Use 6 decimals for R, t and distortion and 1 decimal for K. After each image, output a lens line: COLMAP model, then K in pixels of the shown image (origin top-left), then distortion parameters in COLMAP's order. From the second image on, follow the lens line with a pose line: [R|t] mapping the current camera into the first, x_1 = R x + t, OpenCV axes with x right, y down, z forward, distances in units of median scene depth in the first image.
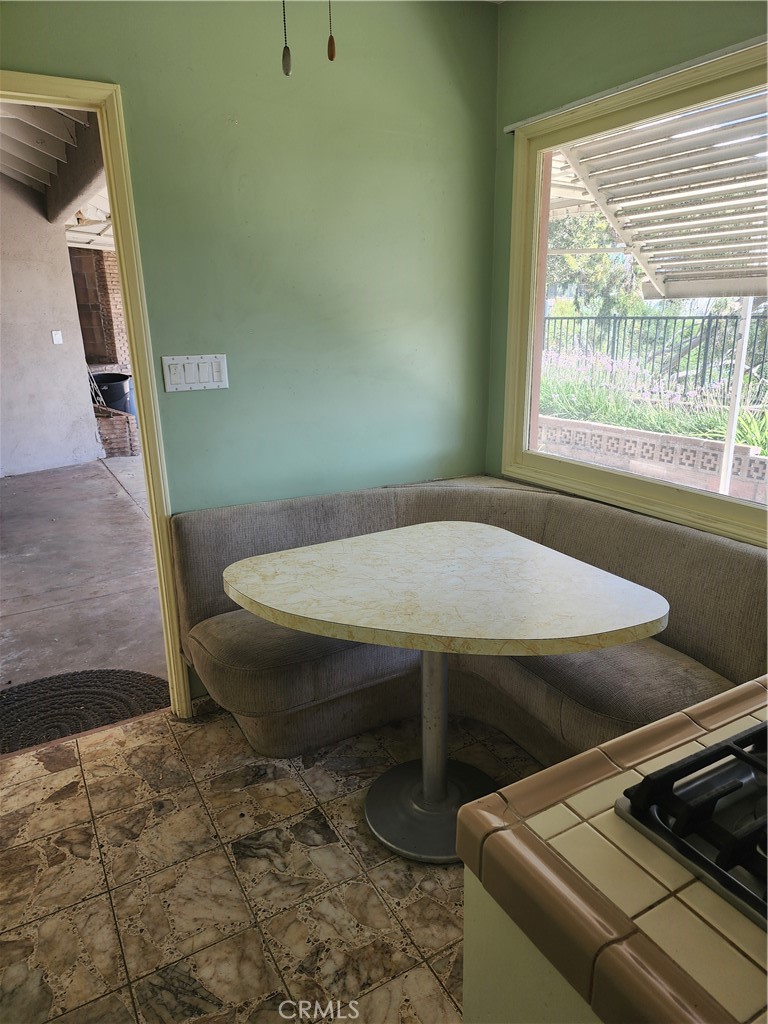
lens RADIAL K [[686.7, 0, 388.5], [0, 686.7, 514.2], [0, 0, 1]] dist [0.044247, -0.013782]
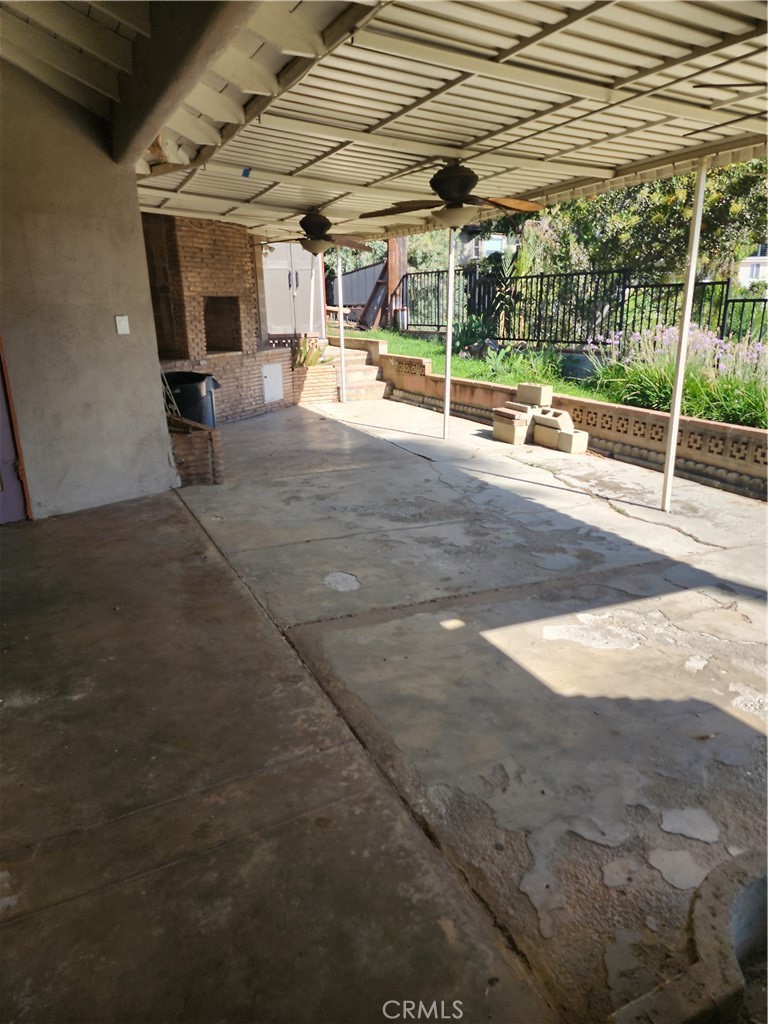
lens RADIAL K [[686.7, 0, 380.7], [0, 686.7, 510.6], [0, 0, 1]] dist [0.044247, -0.013782]
pose [[0.997434, 0.019203, -0.068963, -0.143856], [-0.018845, 0.999805, 0.005838, -0.065055], [0.069061, -0.004523, 0.997602, 0.276772]]
